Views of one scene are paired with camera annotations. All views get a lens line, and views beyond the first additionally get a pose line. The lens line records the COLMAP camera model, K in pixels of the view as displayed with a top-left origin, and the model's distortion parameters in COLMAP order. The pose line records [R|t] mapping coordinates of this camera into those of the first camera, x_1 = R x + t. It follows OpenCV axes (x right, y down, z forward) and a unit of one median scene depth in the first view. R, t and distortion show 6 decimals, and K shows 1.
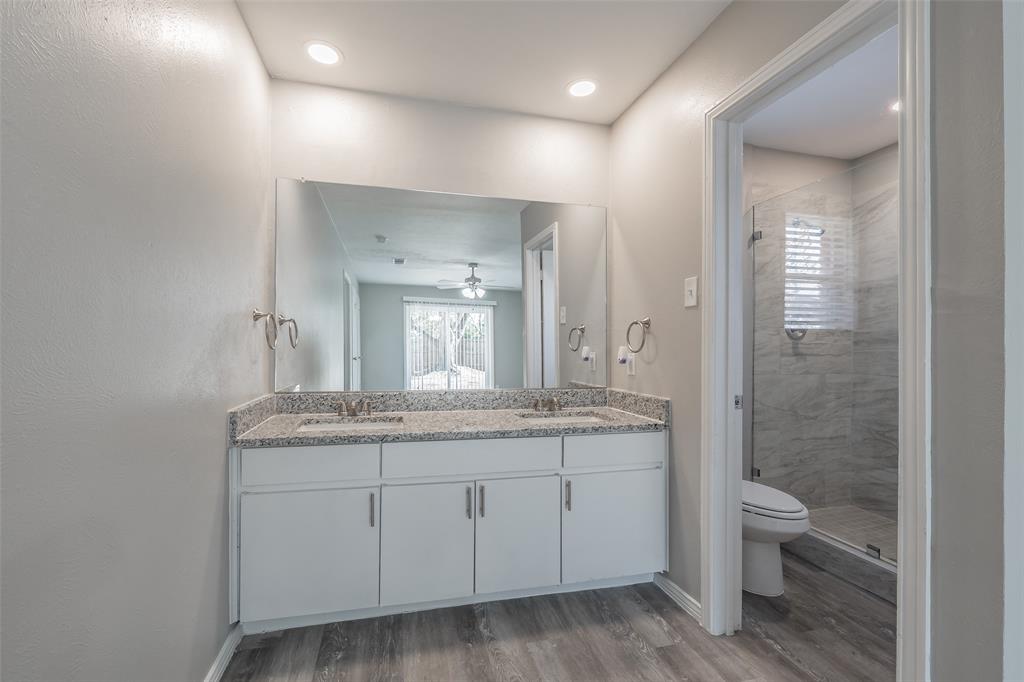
lens RADIAL K [[445.6, 0, 468.8], [0, 445.6, 343.4], [0, 0, 1]] dist [-0.001050, -0.000057]
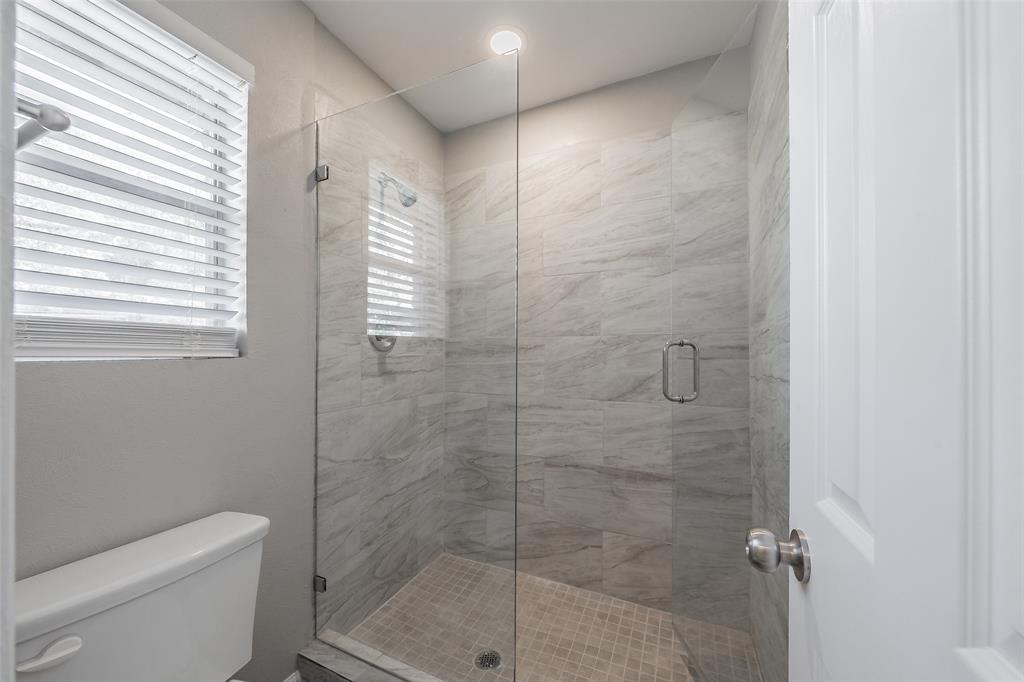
lens RADIAL K [[369.4, 0, 514.8], [0, 369.4, 342.7], [0, 0, 1]] dist [-0.002472, -0.000205]
pose [[0.598370, 0.005335, 0.801202, 0.409759], [0.003357, 0.999952, -0.009166, -0.016689], [-0.801213, 0.008174, 0.598324, 0.508777]]
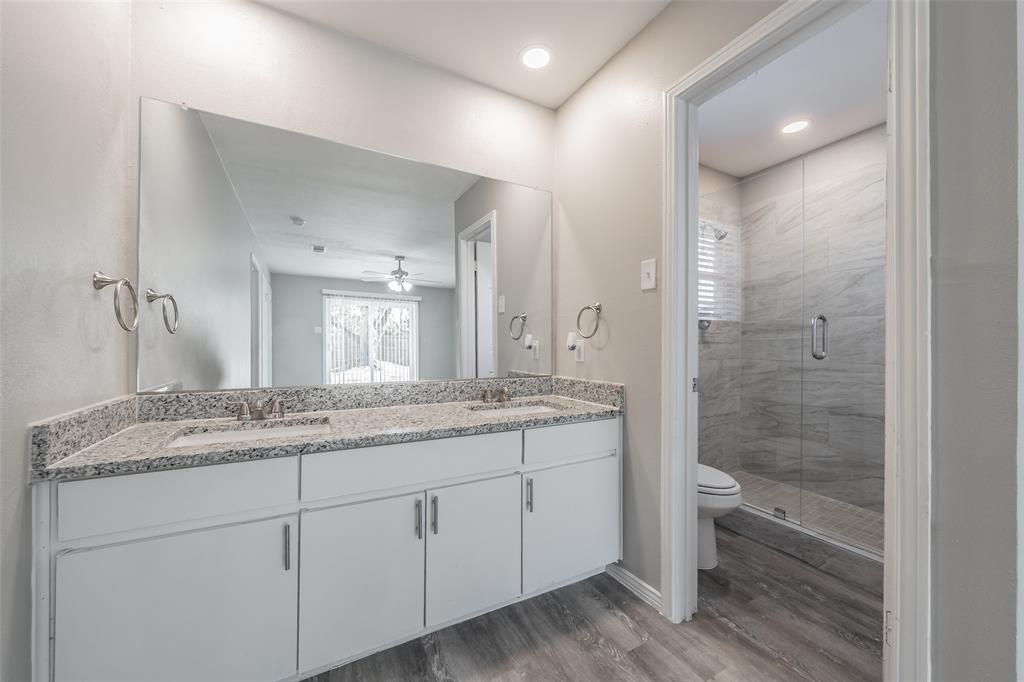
lens RADIAL K [[399.4, 0, 506.1], [0, 399.4, 340.2], [0, 0, 1]] dist [-0.001741, -0.000298]
pose [[0.958485, 0.000084, 0.285142, -0.037297], [0.000812, 0.999995, -0.003024, 0.022123], [-0.285141, 0.003130, 0.958480, 0.171535]]
